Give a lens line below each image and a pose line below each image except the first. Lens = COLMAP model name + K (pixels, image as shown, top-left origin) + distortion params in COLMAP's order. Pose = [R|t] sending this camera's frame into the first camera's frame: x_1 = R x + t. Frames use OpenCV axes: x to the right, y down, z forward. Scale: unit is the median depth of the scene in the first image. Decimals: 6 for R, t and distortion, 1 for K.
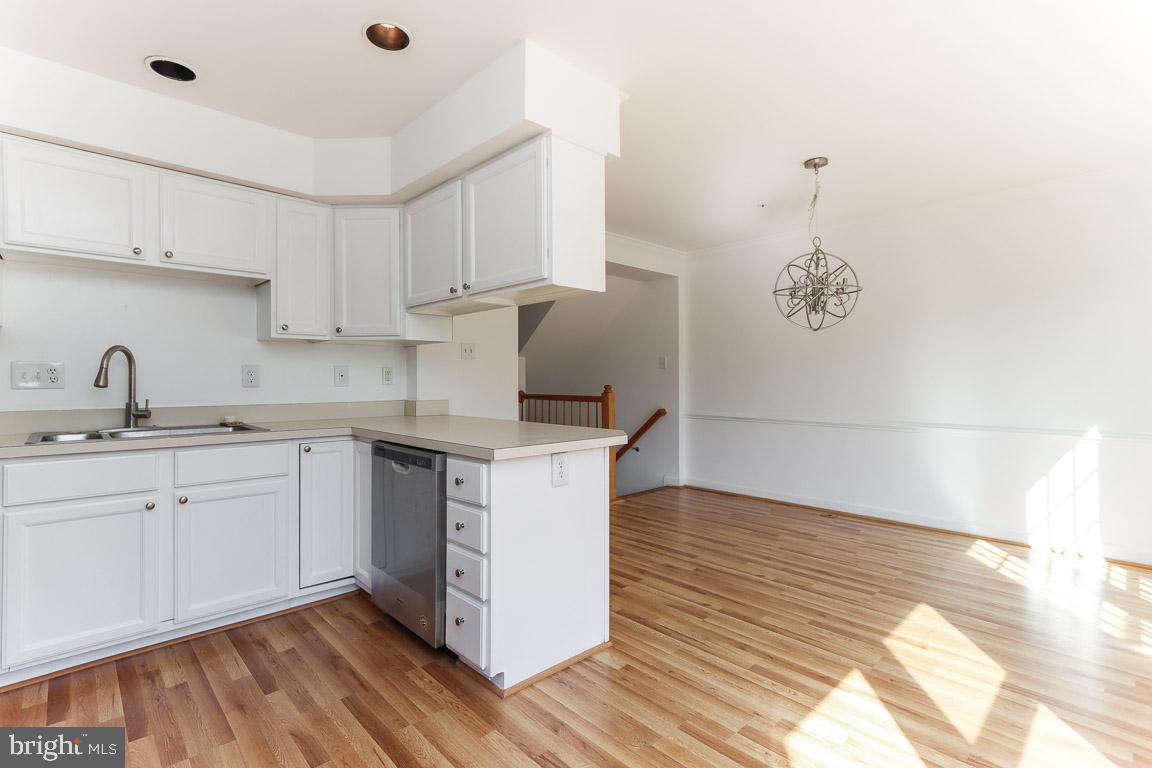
lens RADIAL K [[529.4, 0, 576.0], [0, 529.4, 384.0], [0, 0, 1]] dist [0.043406, -0.018069]
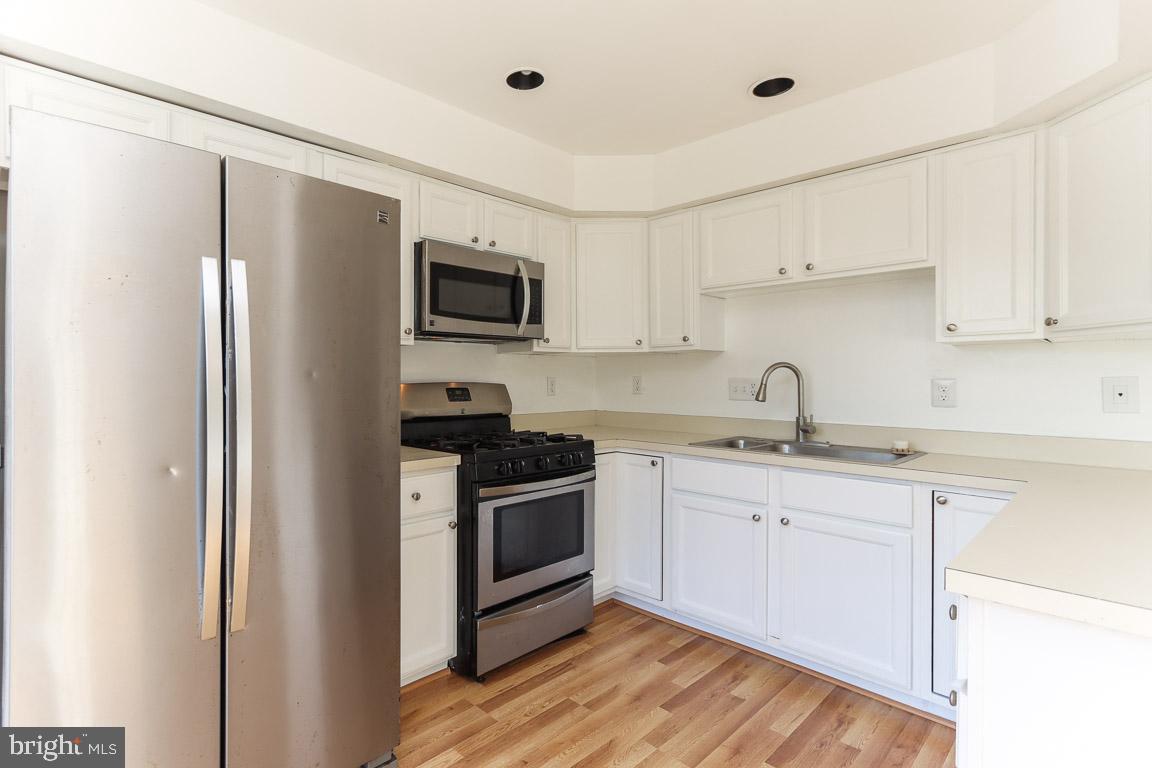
lens RADIAL K [[566.0, 0, 479.7], [0, 566.0, 380.0], [0, 0, 1]] dist [0.002102, 0.000264]
pose [[-0.052095, 0.007597, -0.998613, 0.217548], [-0.009193, 0.999925, 0.008087, -0.029553], [0.998600, 0.009602, -0.052021, 0.342937]]
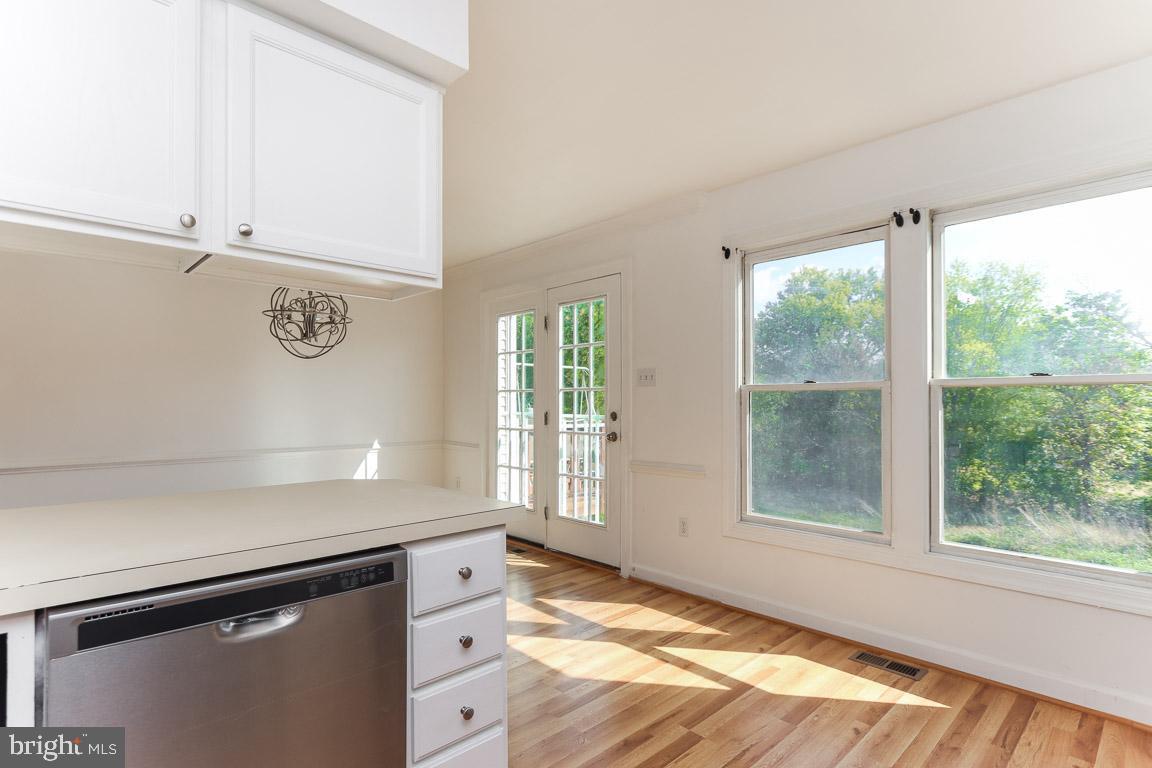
lens RADIAL K [[580.0, 0, 543.3], [0, 580.0, 402.1], [0, 0, 1]] dist [-0.001256, 0.000142]
pose [[0.025795, 0.003249, 0.999662, -0.561800], [0.004550, 0.999984, -0.003368, -0.013446], [-0.999657, 0.004635, 0.025780, 0.537302]]
